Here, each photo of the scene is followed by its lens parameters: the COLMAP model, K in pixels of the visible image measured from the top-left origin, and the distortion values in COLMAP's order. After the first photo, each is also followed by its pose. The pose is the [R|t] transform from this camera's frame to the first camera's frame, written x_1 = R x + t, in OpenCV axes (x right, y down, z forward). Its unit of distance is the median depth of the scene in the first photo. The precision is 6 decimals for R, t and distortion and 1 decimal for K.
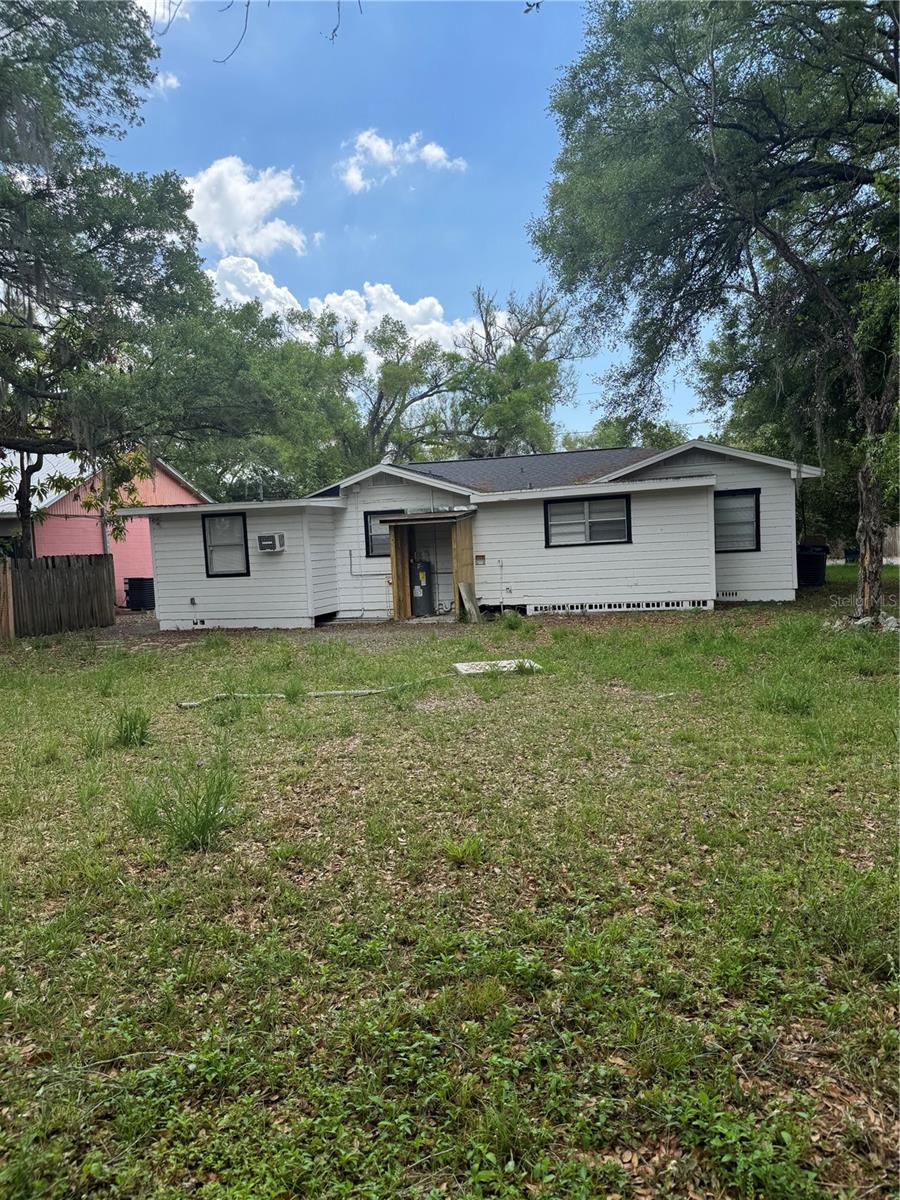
lens RADIAL K [[847.6, 0, 439.7], [0, 847.6, 608.8], [0, 0, 1]] dist [0.034556, -0.031219]
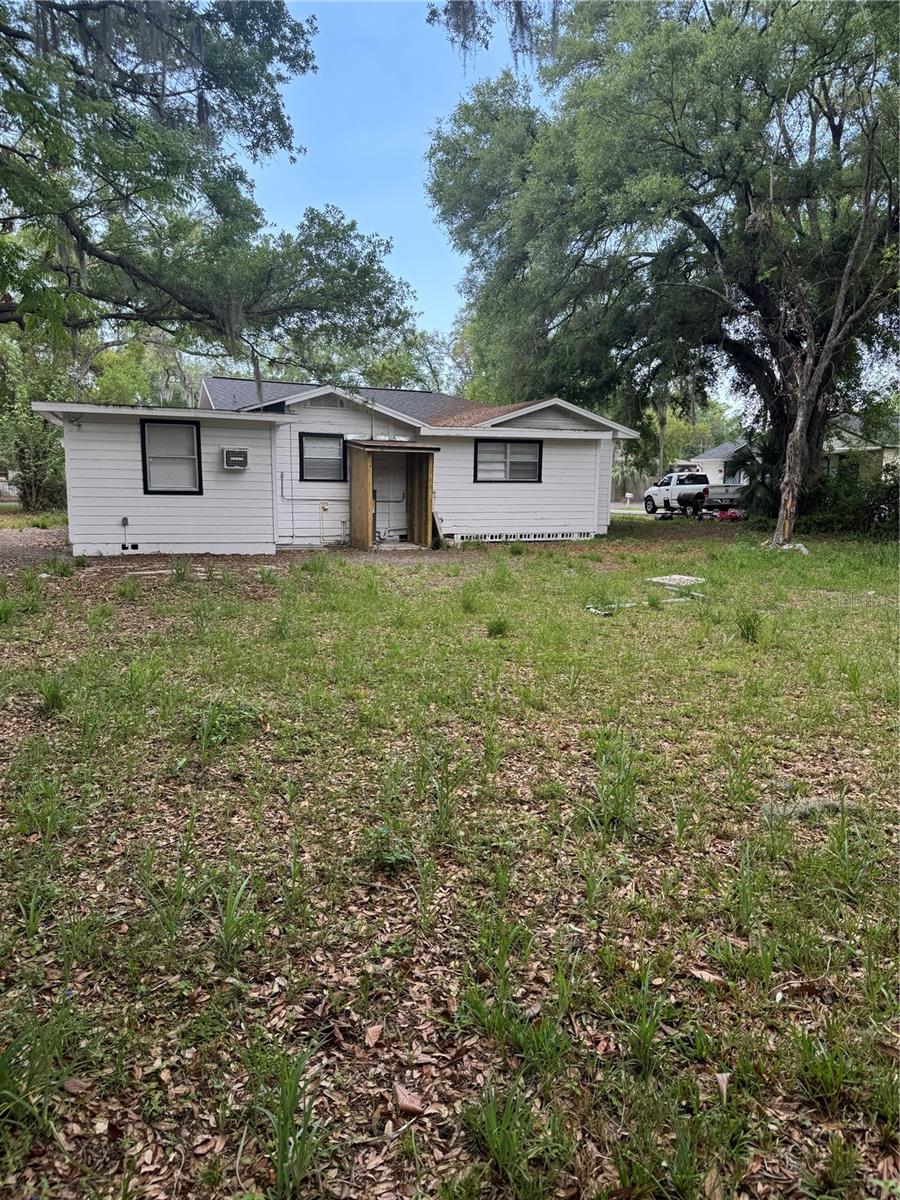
lens RADIAL K [[847.6, 0, 439.7], [0, 847.6, 608.8], [0, 0, 1]] dist [0.034556, -0.031219]
pose [[0.793790, -0.033770, 0.607254, -0.569640], [-0.008163, 0.997776, 0.066158, 0.019400], [-0.608137, -0.057472, 0.791749, 0.136399]]
